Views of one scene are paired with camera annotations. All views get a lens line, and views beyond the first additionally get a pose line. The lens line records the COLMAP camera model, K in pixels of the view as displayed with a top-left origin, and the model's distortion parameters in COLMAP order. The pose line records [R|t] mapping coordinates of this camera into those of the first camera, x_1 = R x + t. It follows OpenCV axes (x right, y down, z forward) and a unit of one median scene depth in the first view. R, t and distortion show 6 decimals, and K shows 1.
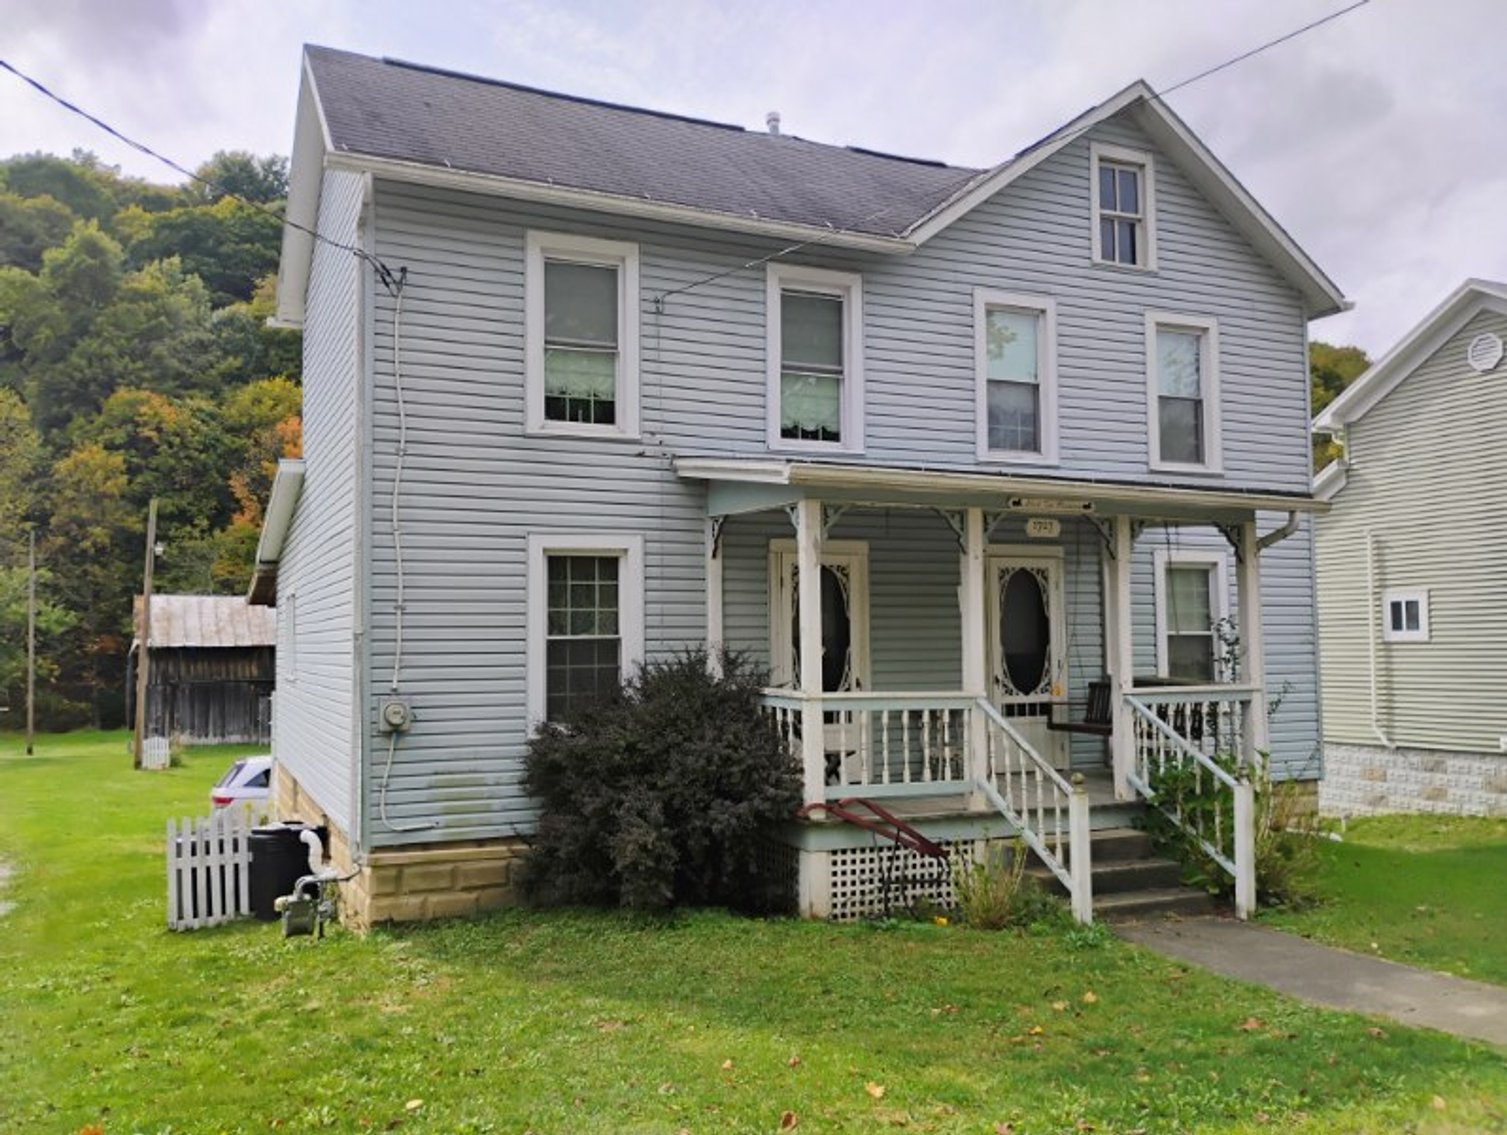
lens RADIAL K [[1291.8, 0, 753.5], [0, 1291.8, 567.5], [0, 0, 1]] dist [0.020751, 0.005591]
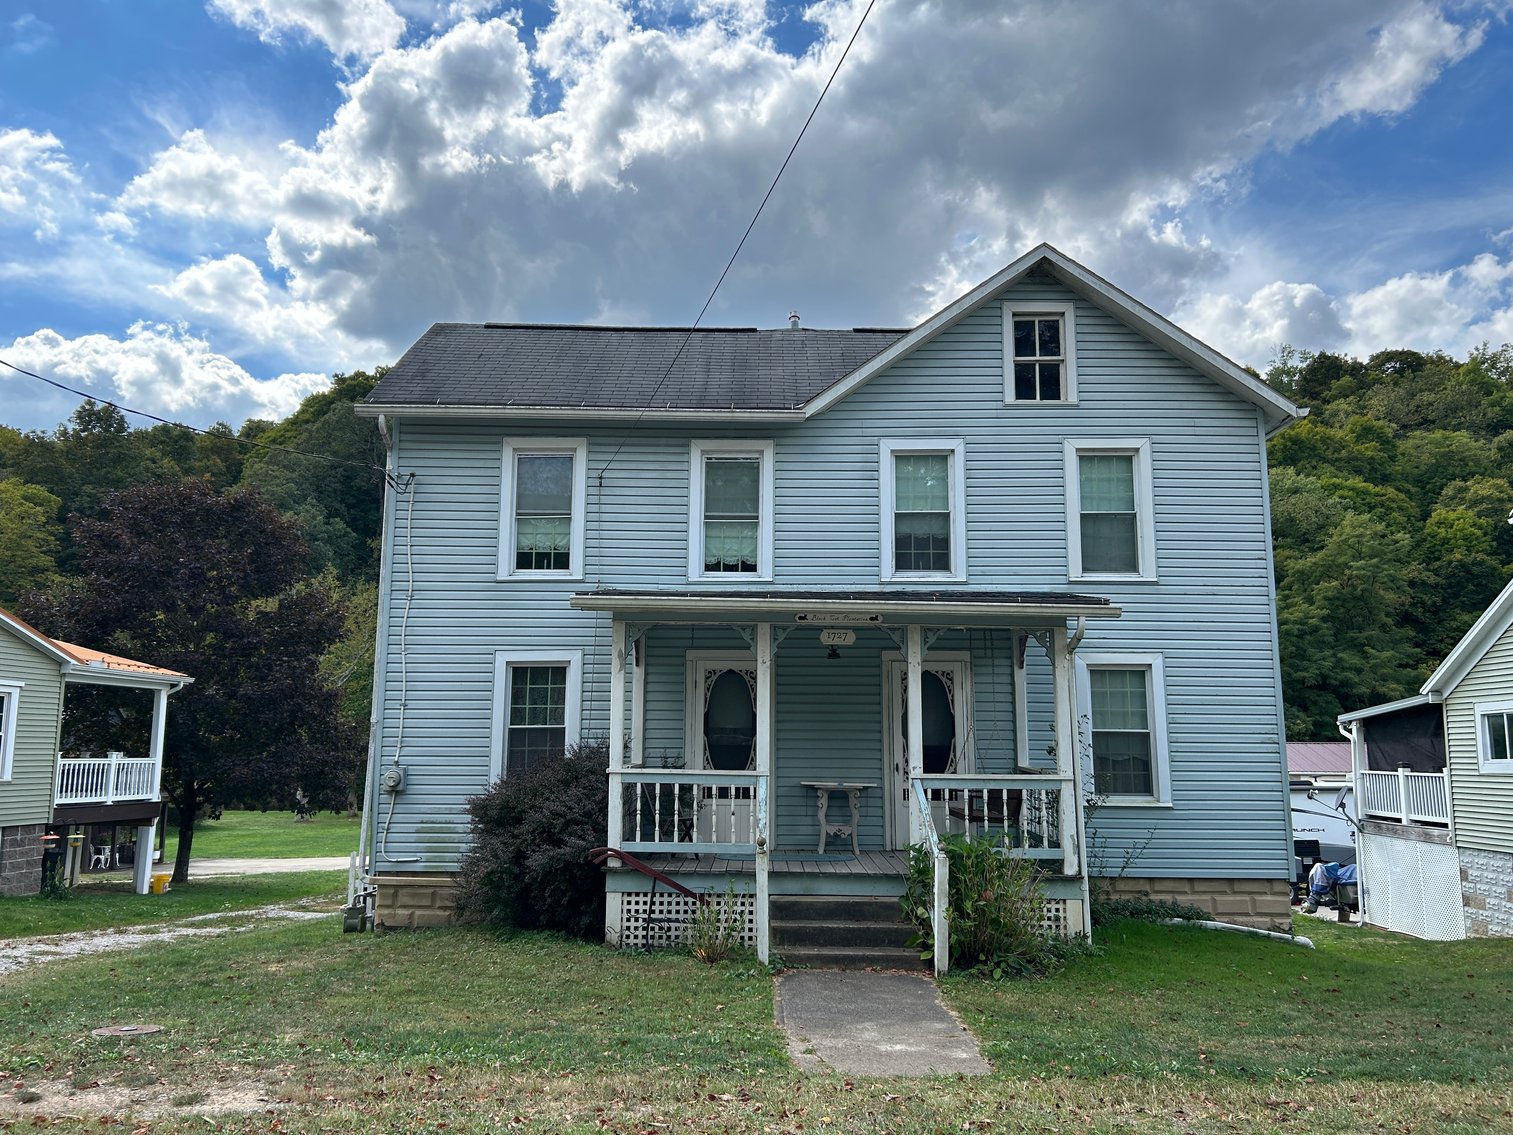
lens RADIAL K [[1164.6, 0, 756.5], [0, 1164.6, 567.5], [0, 0, 1]] dist [0.063651, -0.073237]
pose [[0.903664, -0.051169, -0.425174, 0.559773], [0.011646, 0.995405, -0.095043, 0.006216], [0.428084, 0.080935, 0.900108, -0.021797]]
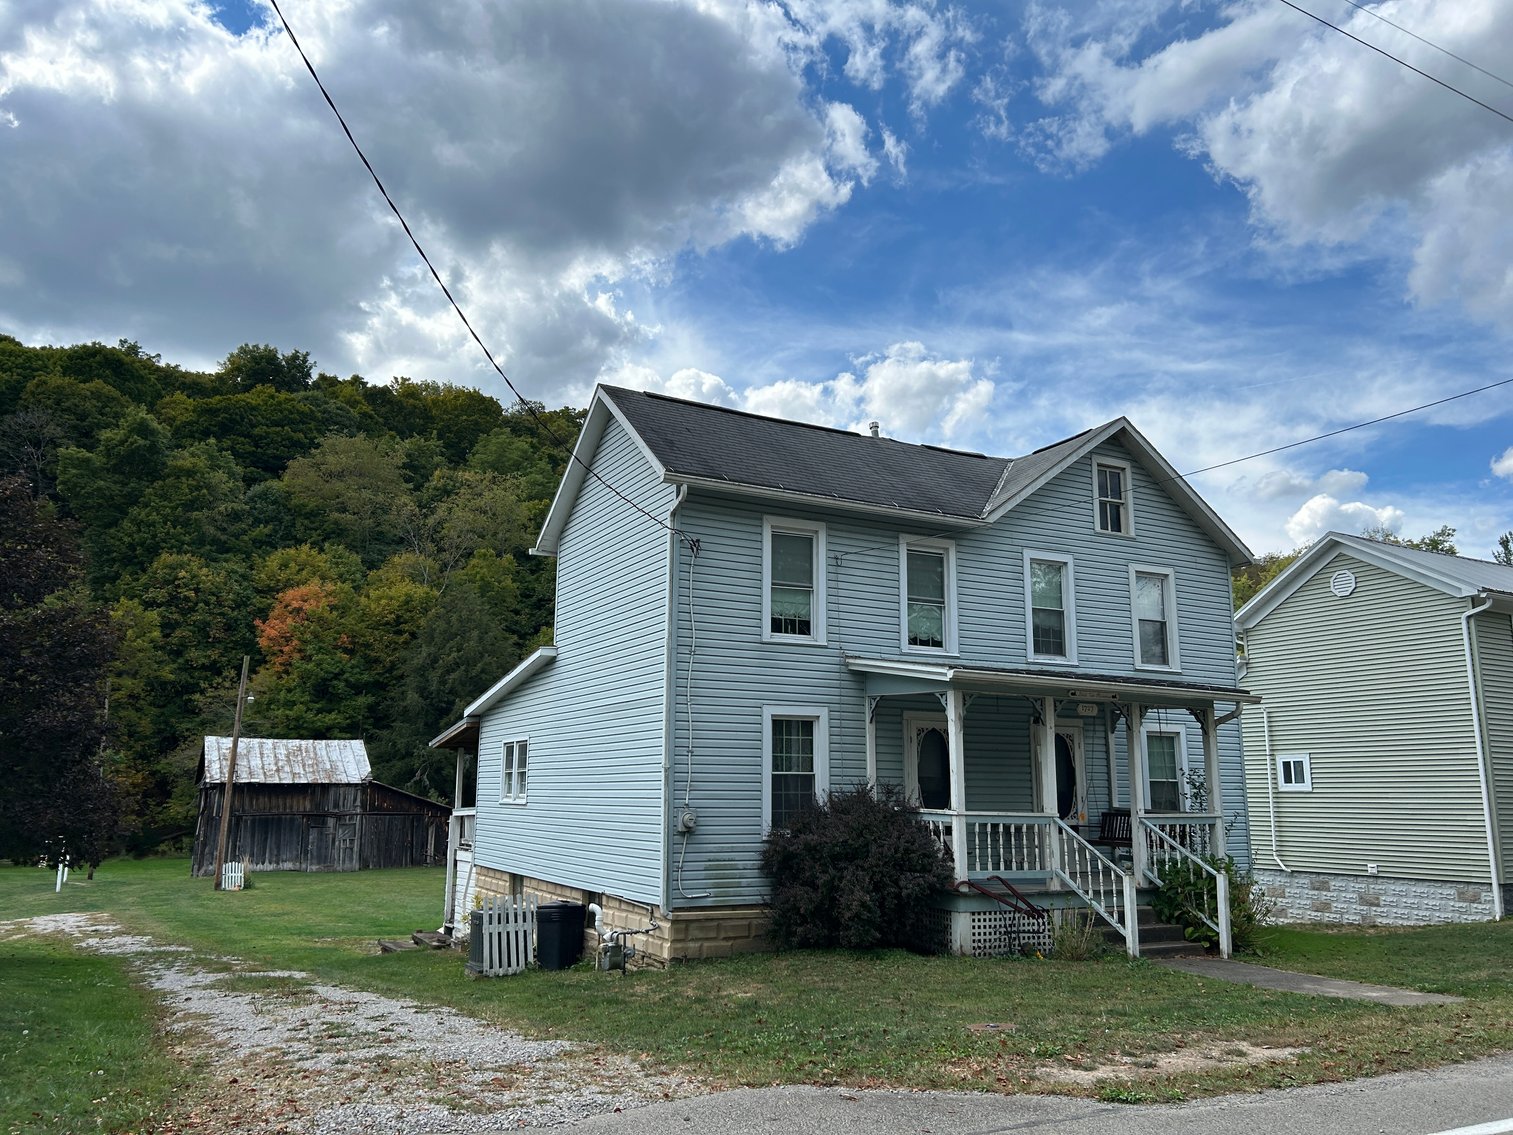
lens RADIAL K [[1164.6, 0, 756.5], [0, 1164.6, 567.5], [0, 0, 1]] dist [0.063651, -0.073237]
pose [[0.998053, 0.027269, 0.056091, -0.239623], [-0.019783, 0.991326, -0.129928, -0.007505], [-0.059147, 0.128566, 0.989936, -0.379097]]
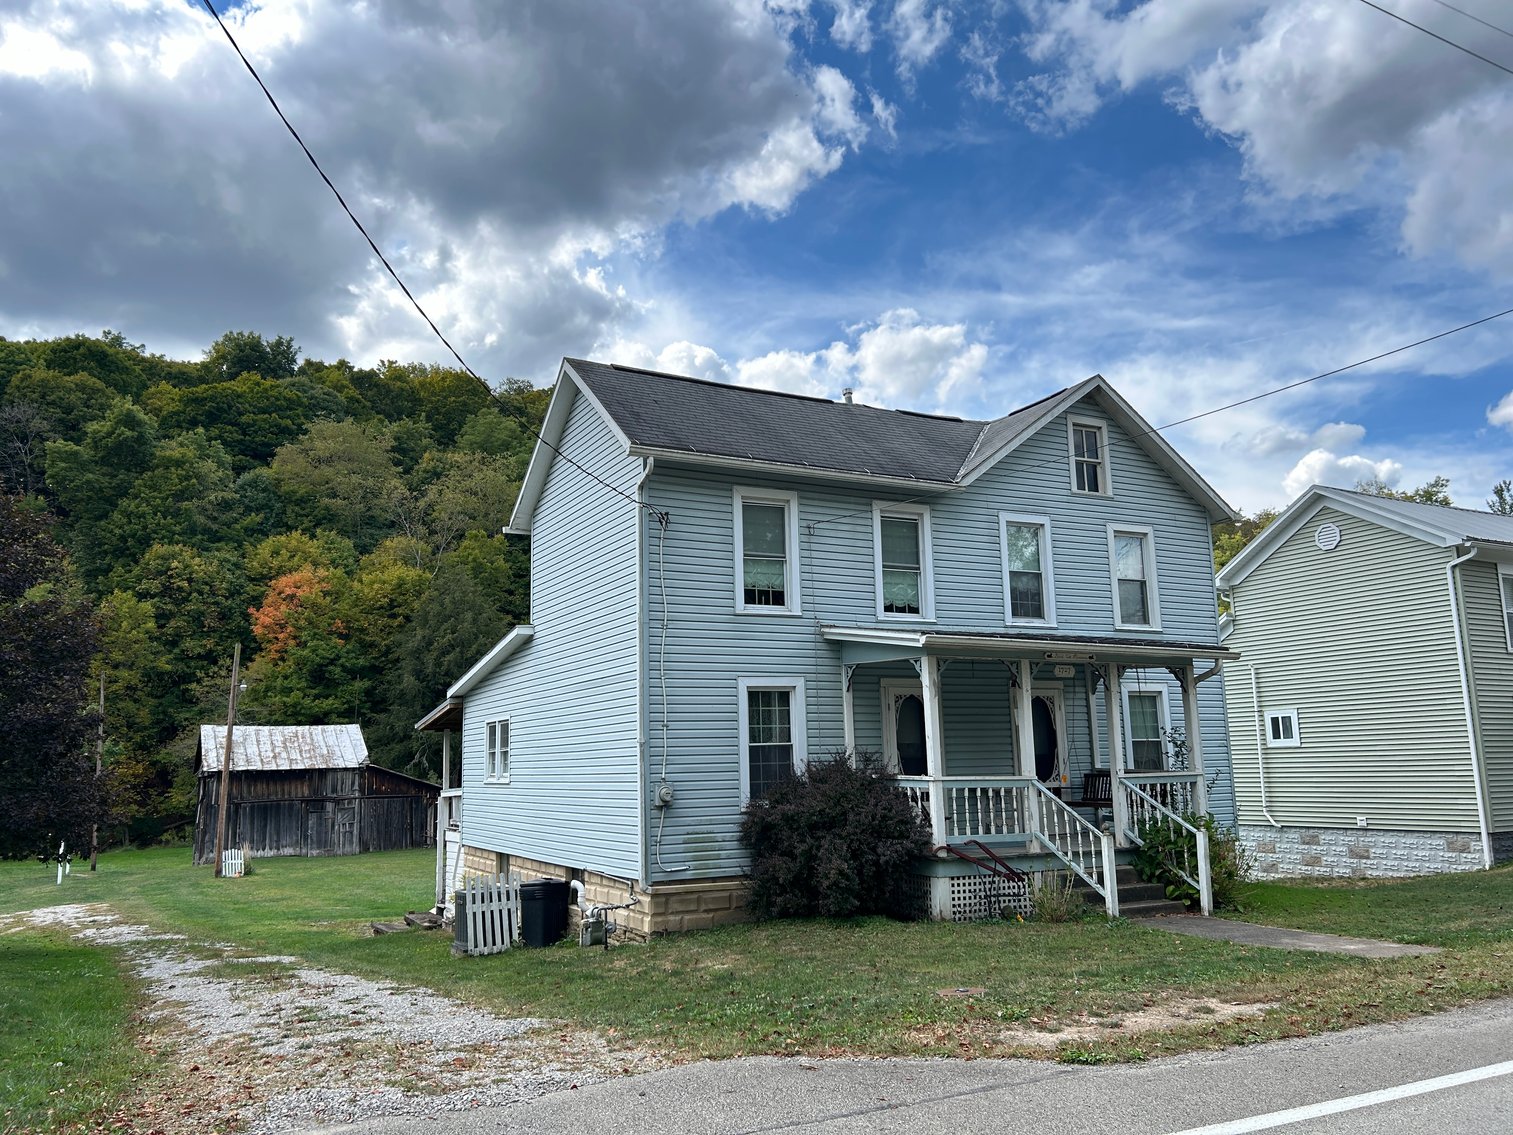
lens RADIAL K [[1165.5, 0, 748.8], [0, 1165.5, 569.6], [0, 0, 1]] dist [0.063327, -0.072332]
pose [[0.998583, -0.005230, 0.052965, -0.211624], [0.010787, 0.994395, -0.105174, -0.006867], [-0.052118, 0.105597, 0.993042, -0.370410]]
